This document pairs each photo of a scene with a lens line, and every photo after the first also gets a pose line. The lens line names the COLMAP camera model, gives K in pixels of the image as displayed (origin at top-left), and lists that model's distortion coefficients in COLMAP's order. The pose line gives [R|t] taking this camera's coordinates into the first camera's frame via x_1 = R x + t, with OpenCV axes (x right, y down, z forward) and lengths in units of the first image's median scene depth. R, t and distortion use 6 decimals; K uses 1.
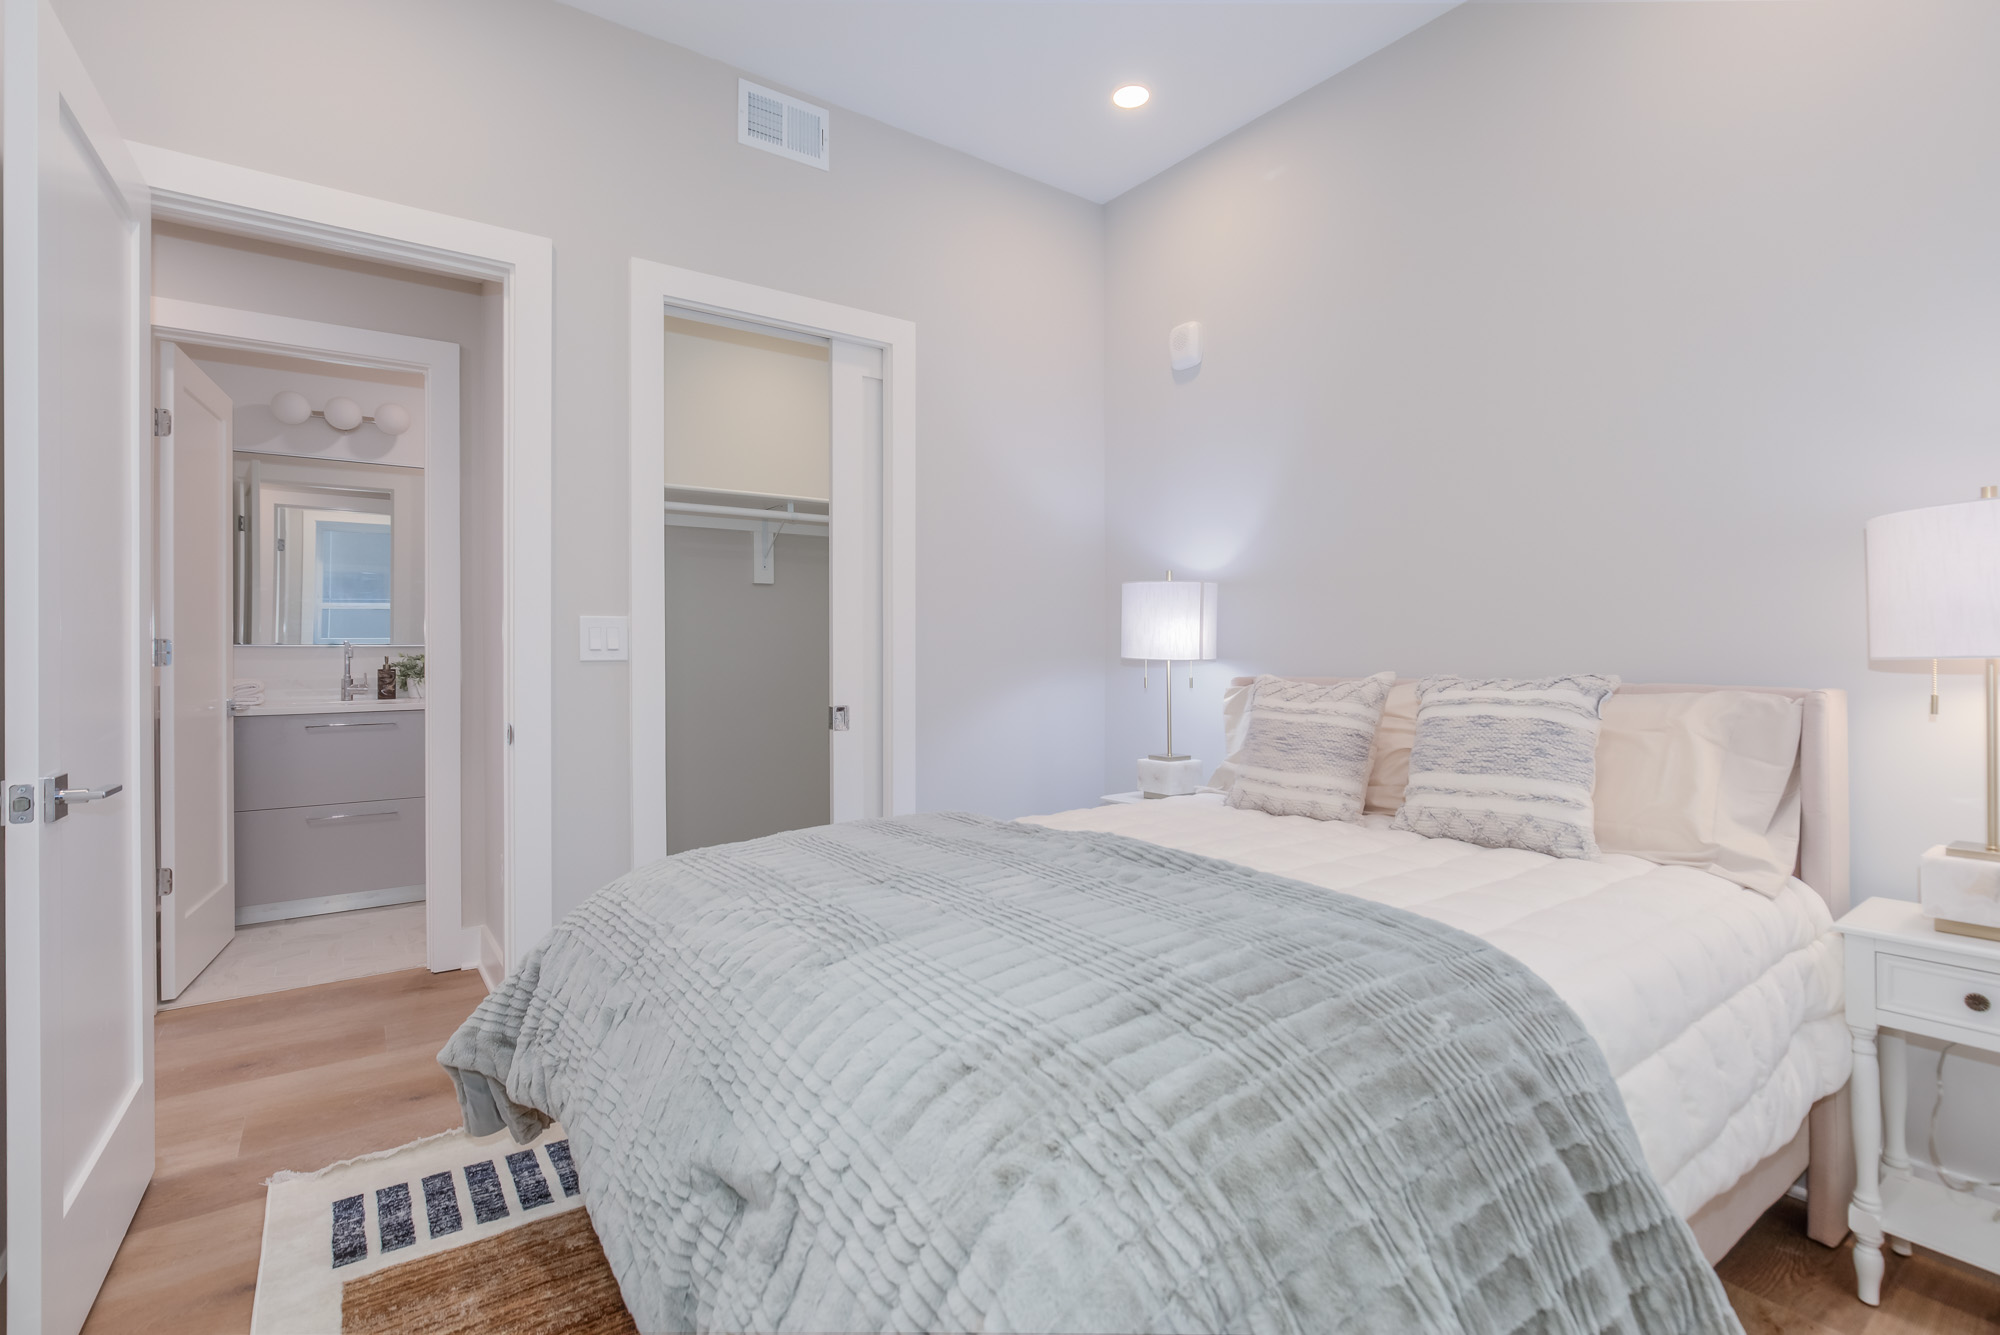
lens RADIAL K [[904.3, 0, 954.6], [0, 904.3, 652.5], [0, 0, 1]] dist [-0.012923, 0.000373]
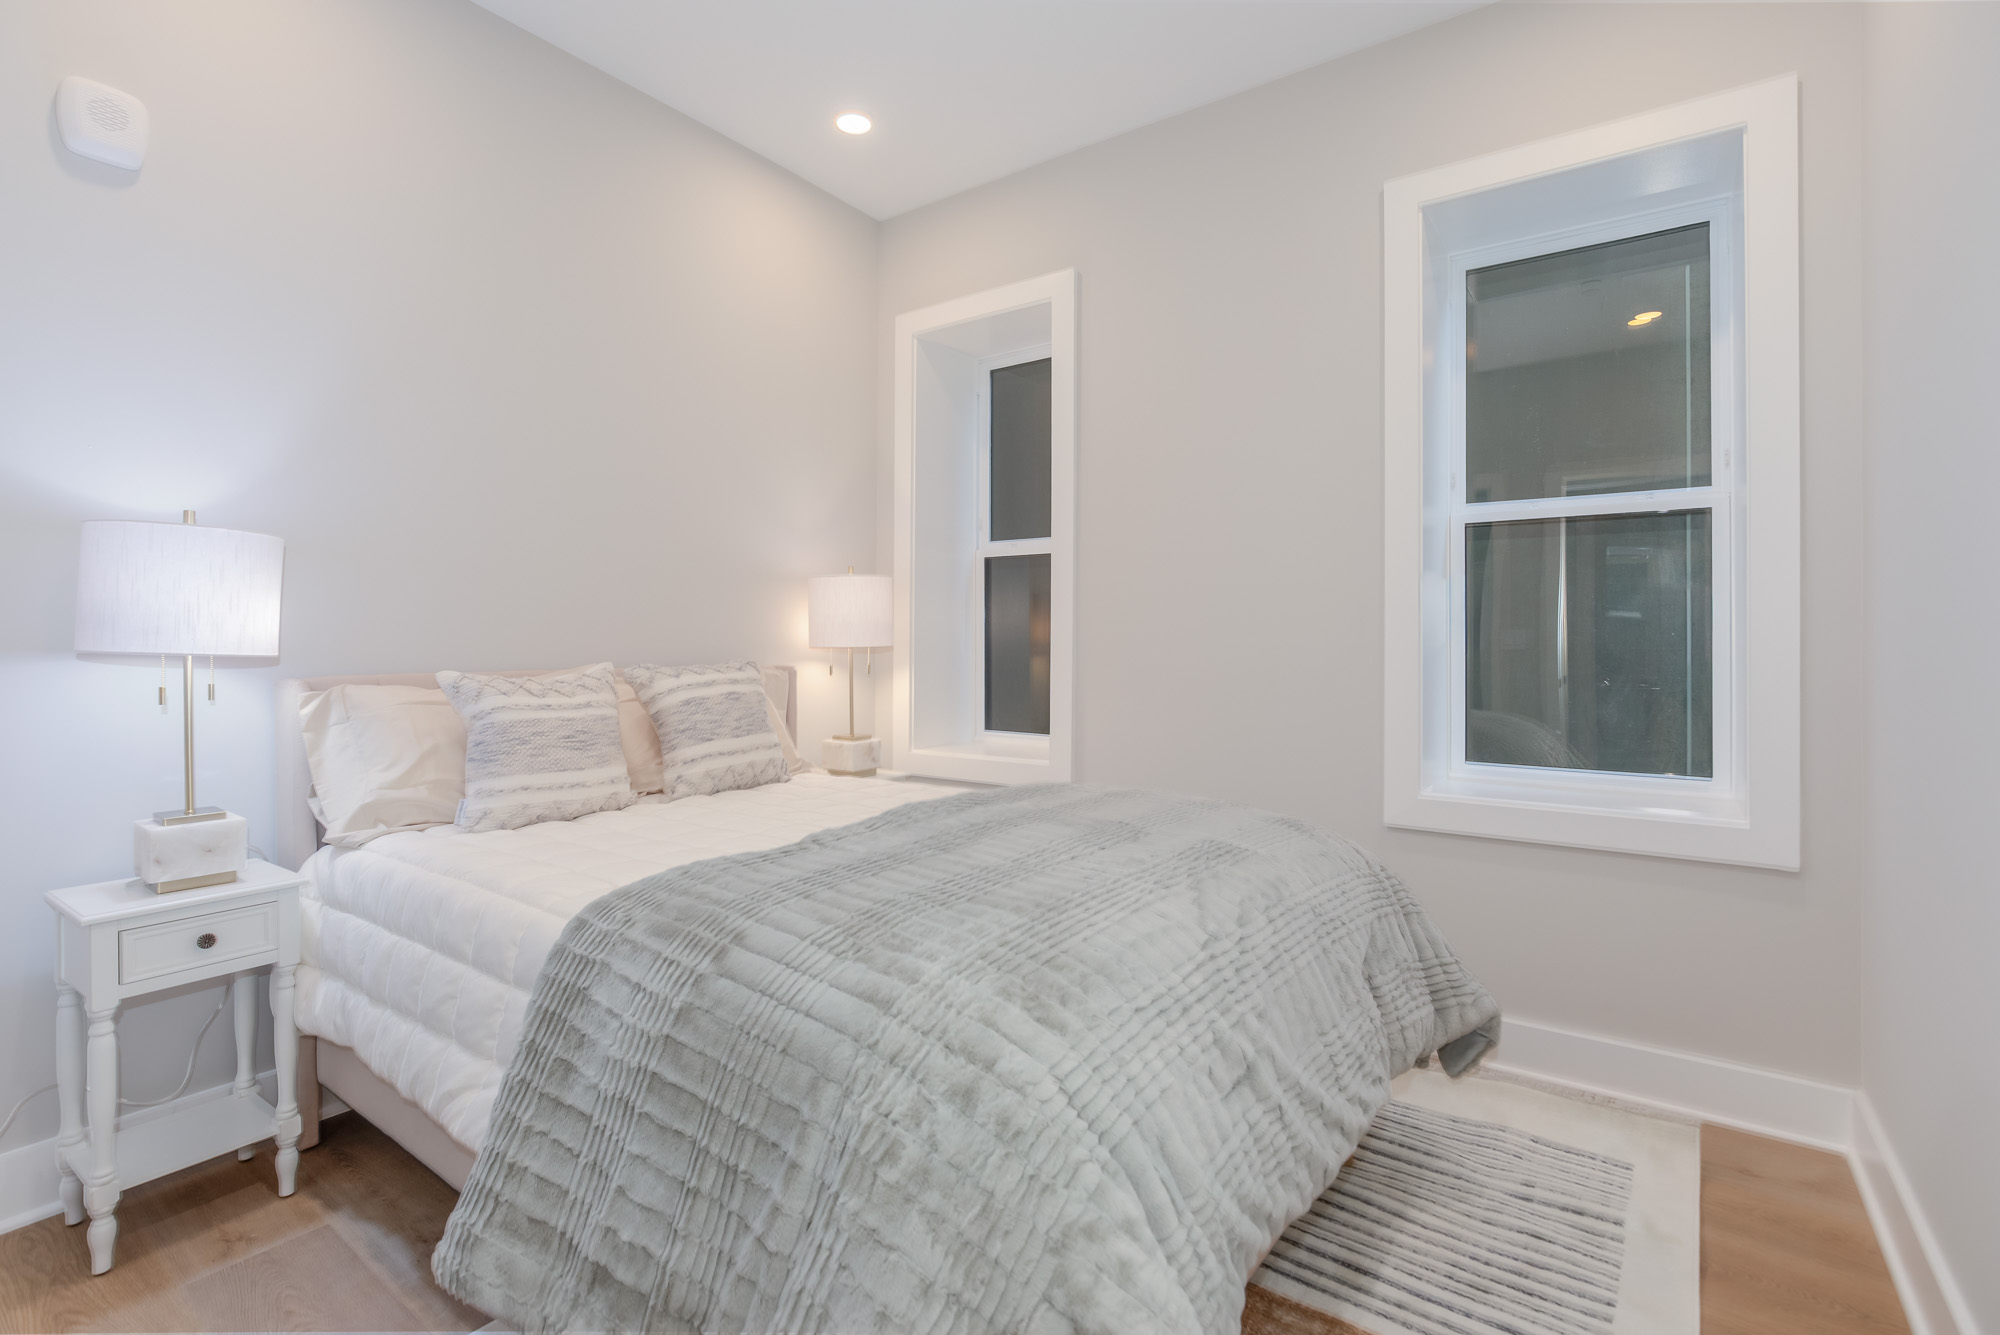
lens RADIAL K [[904.3, 0, 954.6], [0, 904.3, 652.5], [0, 0, 1]] dist [-0.012923, 0.000373]
pose [[-0.287693, -0.004681, 0.957711, -0.752389], [-0.000728, 0.999989, 0.004669, 0.004833], [-0.957722, 0.000646, -0.287693, 1.038113]]
